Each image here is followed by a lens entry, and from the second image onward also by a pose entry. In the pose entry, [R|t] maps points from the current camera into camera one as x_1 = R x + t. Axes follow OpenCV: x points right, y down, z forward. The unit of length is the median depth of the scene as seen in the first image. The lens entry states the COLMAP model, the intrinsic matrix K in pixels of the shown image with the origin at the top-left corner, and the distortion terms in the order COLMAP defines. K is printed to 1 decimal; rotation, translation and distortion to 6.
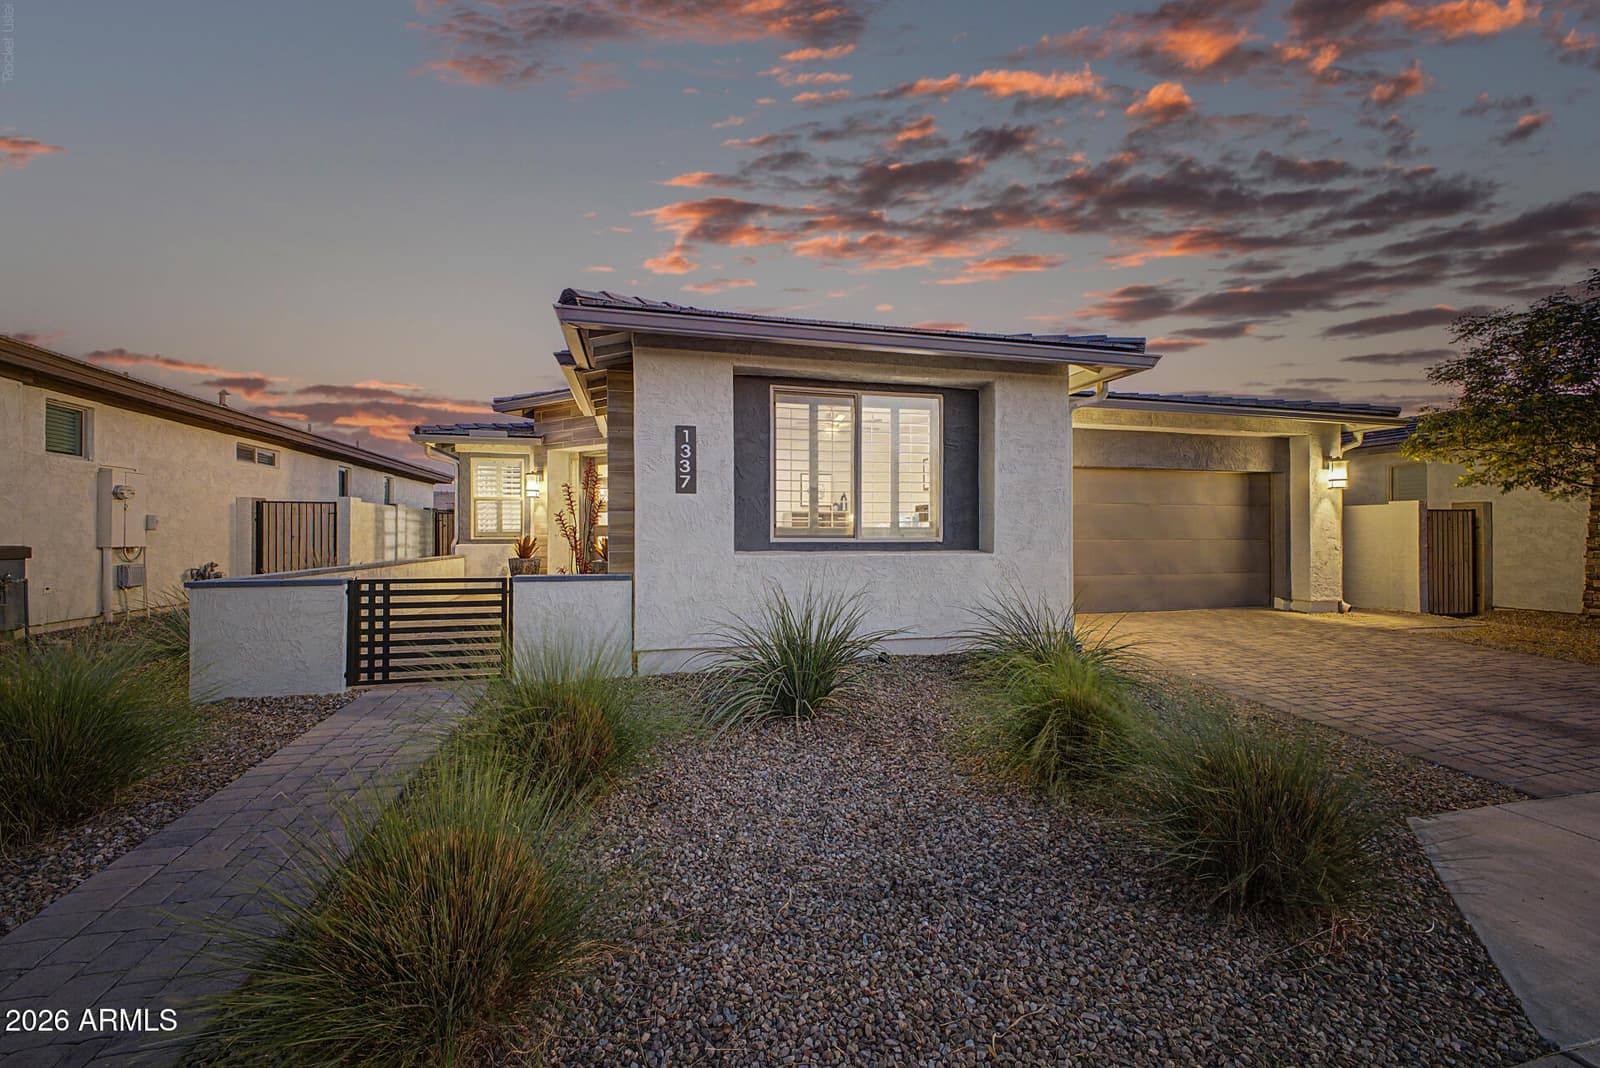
lens RADIAL K [[639.3, 0, 791.5], [0, 639.3, 529.2], [0, 0, 1]] dist [0.000607, -0.000276]
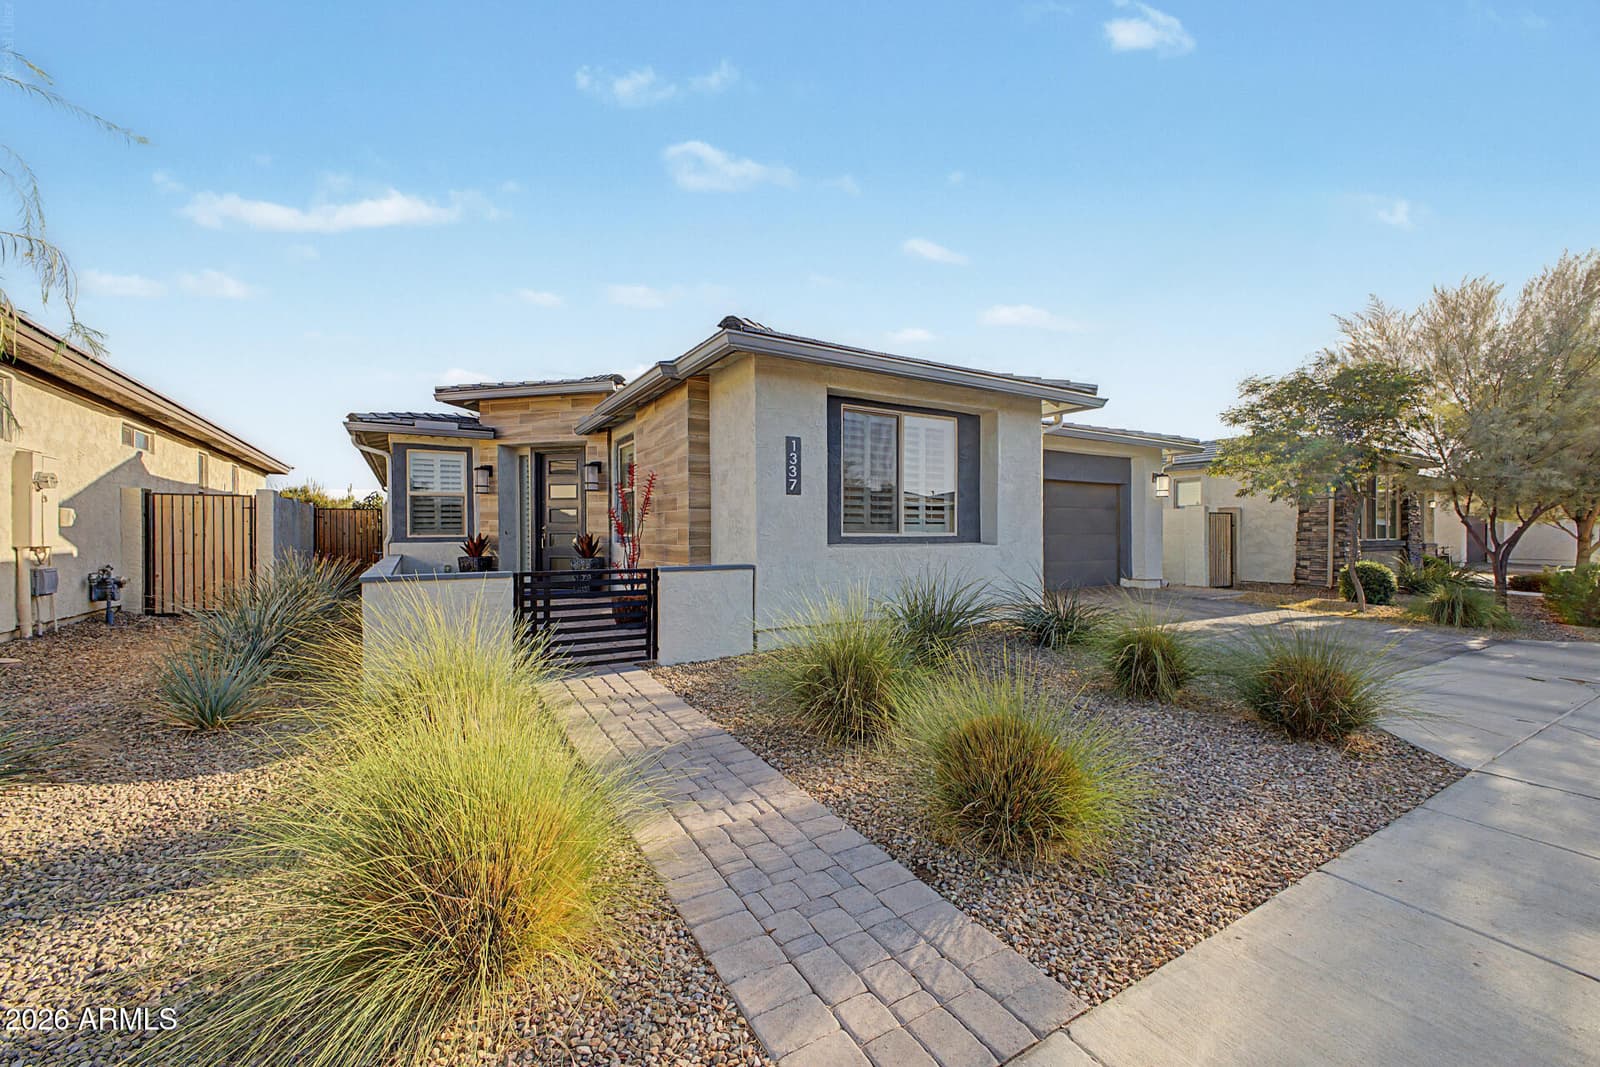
lens RADIAL K [[637.6, 0, 801.9], [0, 637.6, 536.5], [0, 0, 1]] dist [0.001575, -0.000229]
pose [[0.954773, -0.003788, 0.297312, -0.422840], [0.000009, 0.999919, 0.012710, 0.005161], [-0.297336, -0.012133, 0.954696, -0.103384]]
